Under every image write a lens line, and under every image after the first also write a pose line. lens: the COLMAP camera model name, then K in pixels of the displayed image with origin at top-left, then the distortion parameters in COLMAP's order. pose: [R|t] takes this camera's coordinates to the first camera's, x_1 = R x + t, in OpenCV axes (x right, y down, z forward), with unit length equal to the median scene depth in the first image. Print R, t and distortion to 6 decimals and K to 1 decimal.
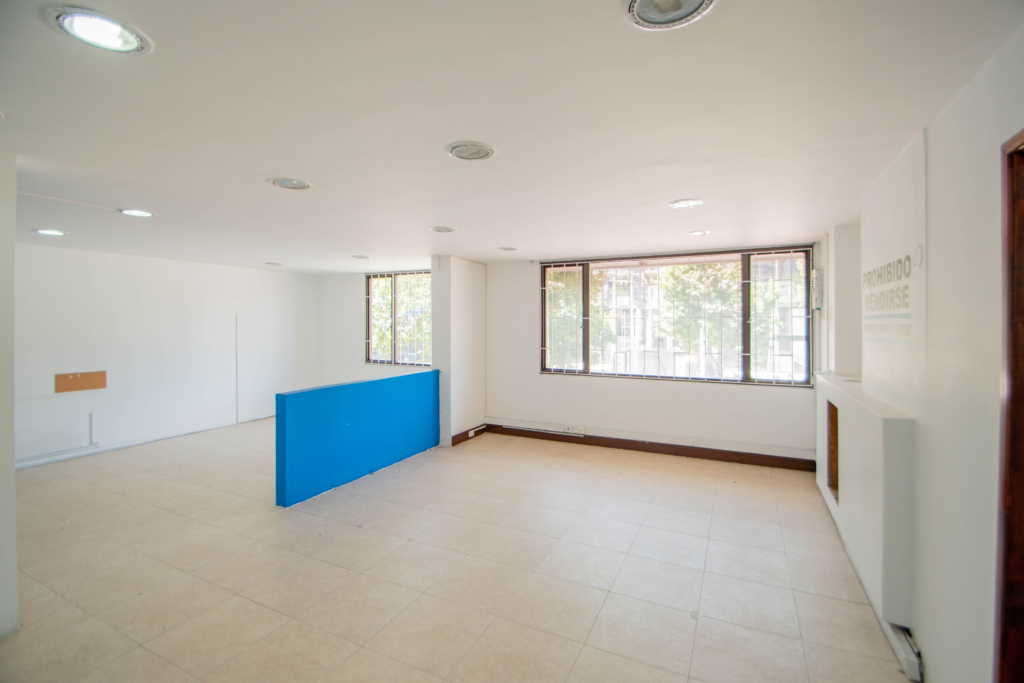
lens RADIAL K [[432.6, 0, 532.7], [0, 432.6, 322.8], [0, 0, 1]] dist [-0.000741, -0.000517]
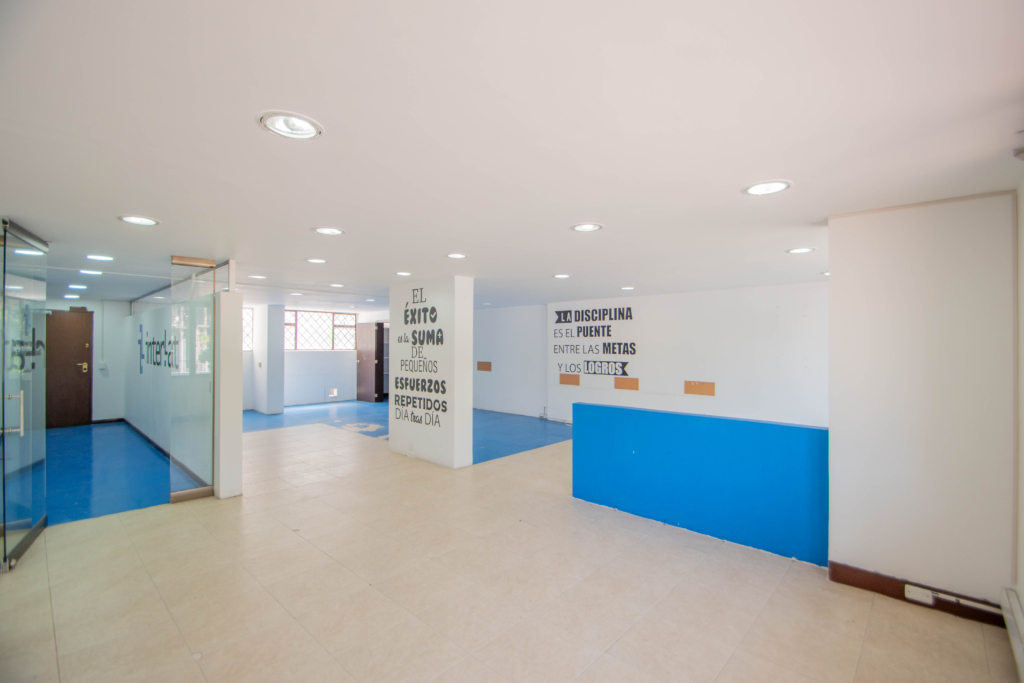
lens RADIAL K [[455.1, 0, 514.2], [0, 455.1, 342.9], [0, 0, 1]] dist [0.005099, 0.000036]
pose [[-0.282962, -0.004432, -0.959121, 0.488456], [-0.002231, 0.999990, -0.003963, 0.000418], [0.959129, 0.001018, -0.282969, 0.839728]]
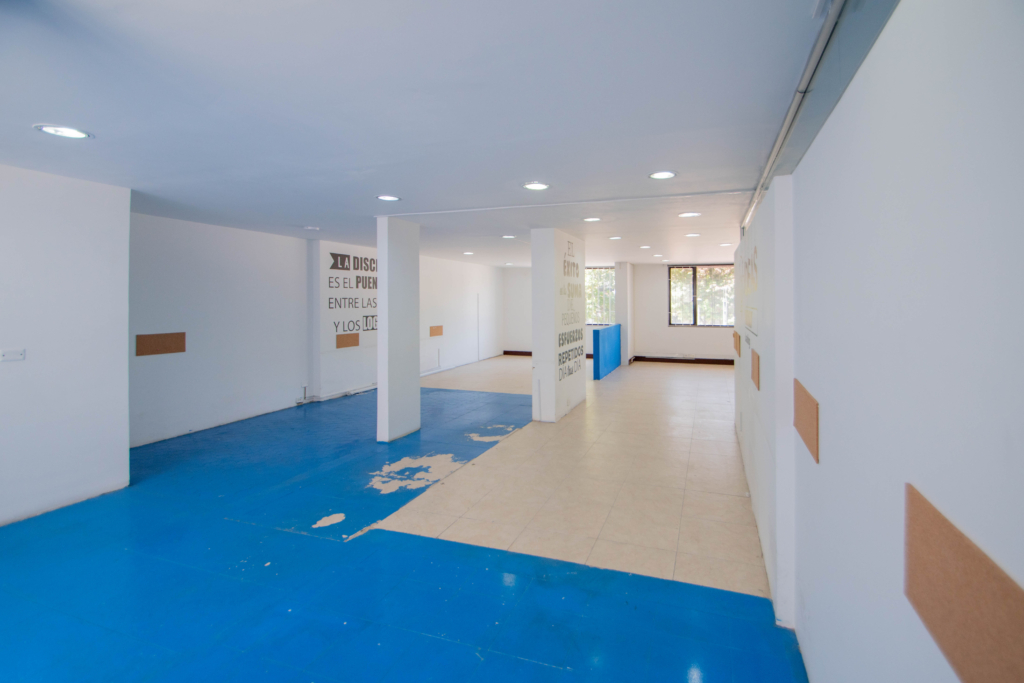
lens RADIAL K [[455.1, 0, 564.7], [0, 455.1, 299.8], [0, 0, 1]] dist [0.005099, 0.000036]
pose [[0.989502, 0.000463, 0.144522, -0.775203], [-0.000211, 0.999998, -0.001759, 0.009559], [-0.144522, 0.001710, 0.989500, -0.931215]]
